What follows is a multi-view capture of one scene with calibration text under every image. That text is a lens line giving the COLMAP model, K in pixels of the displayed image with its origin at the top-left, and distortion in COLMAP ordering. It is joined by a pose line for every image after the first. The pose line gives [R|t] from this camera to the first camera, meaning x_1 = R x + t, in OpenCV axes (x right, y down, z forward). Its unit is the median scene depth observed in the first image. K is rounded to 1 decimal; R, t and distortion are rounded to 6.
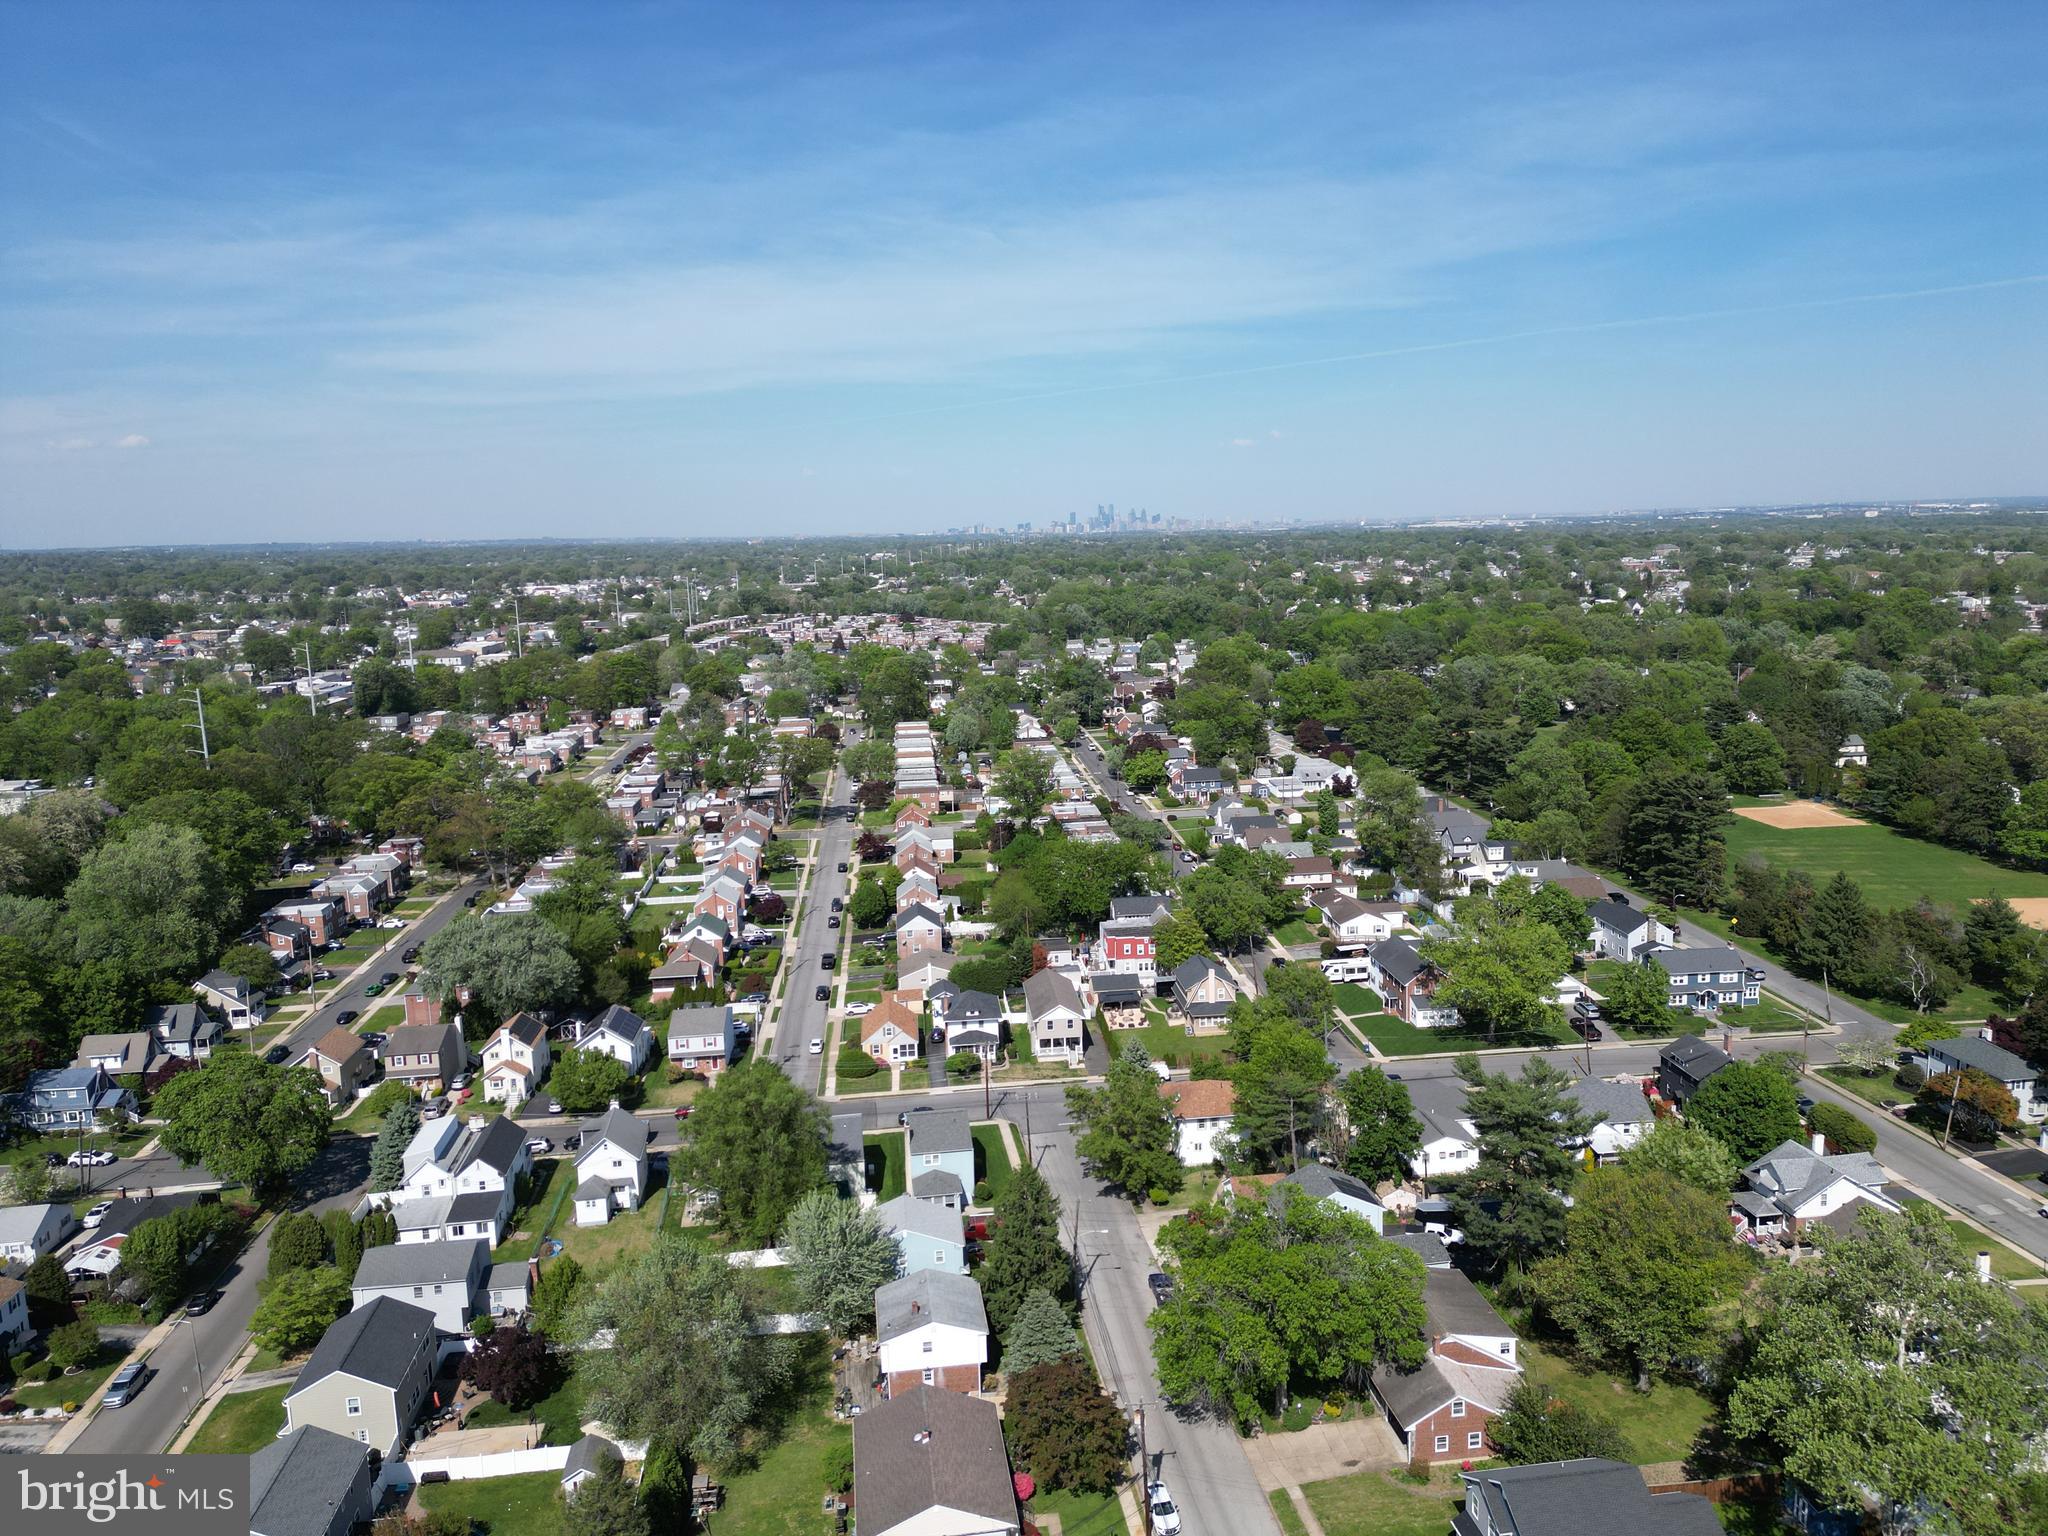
lens RADIAL K [[1438.4, 0, 1024.0], [0, 1438.4, 768.0], [0, 0, 1]] dist [0.069352, -0.065455]
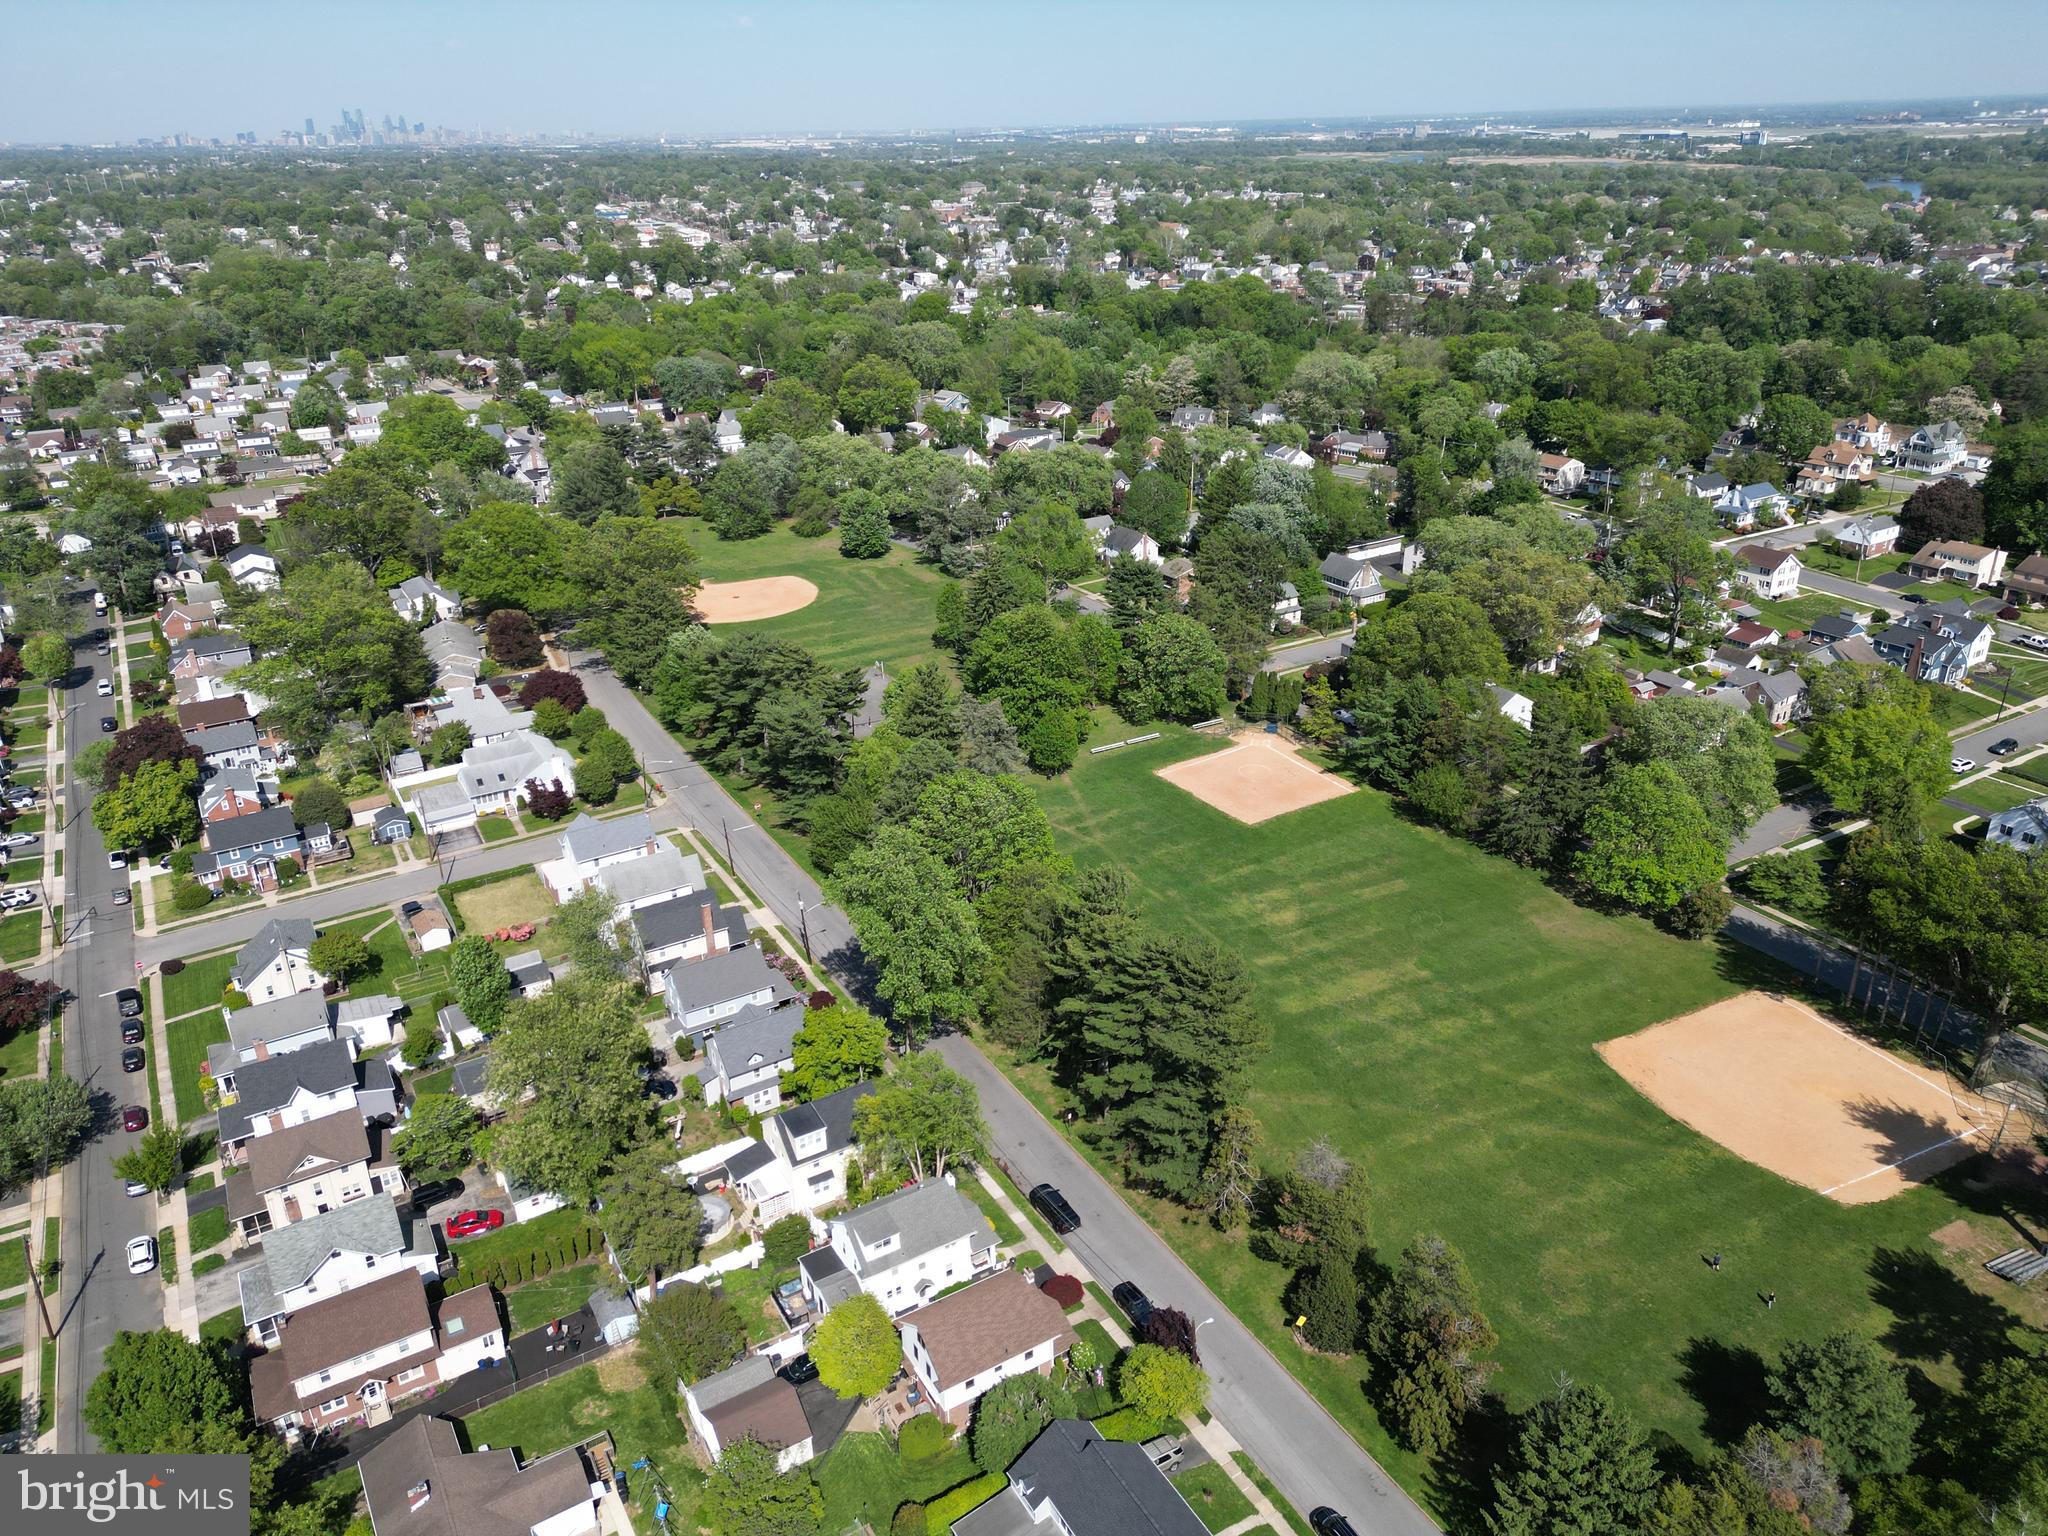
lens RADIAL K [[1438.4, 0, 1024.0], [0, 1438.4, 768.0], [0, 0, 1]] dist [0.069352, -0.065455]
pose [[0.901017, -0.165165, 0.401111, 0.047643], [0.064618, 0.965464, 0.252395, -0.036381], [-0.428945, -0.201493, 0.880572, 0.126449]]
